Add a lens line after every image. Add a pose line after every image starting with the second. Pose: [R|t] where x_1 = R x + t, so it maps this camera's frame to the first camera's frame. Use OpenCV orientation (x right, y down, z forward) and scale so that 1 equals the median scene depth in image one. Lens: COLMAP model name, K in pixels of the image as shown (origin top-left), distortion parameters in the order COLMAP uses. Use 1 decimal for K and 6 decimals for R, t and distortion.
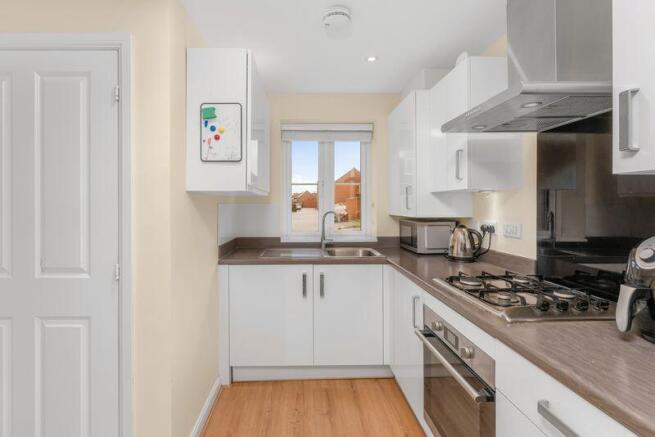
lens RADIAL K [[291.0, 0, 313.5], [0, 291.0, 206.8], [0, 0, 1]] dist [0.005486, -0.000064]
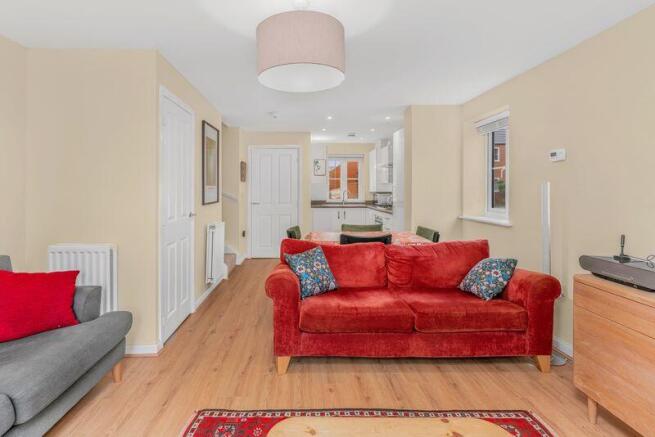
lens RADIAL K [[291.0, 0, 312.3], [0, 291.0, 192.5], [0, 0, 1]] dist [0.005486, -0.000064]
pose [[0.999980, 0.001263, 0.006219, -0.308520], [-0.001268, 0.999999, 0.000801, 0.041506], [-0.006218, -0.000809, 0.999980, -1.891157]]
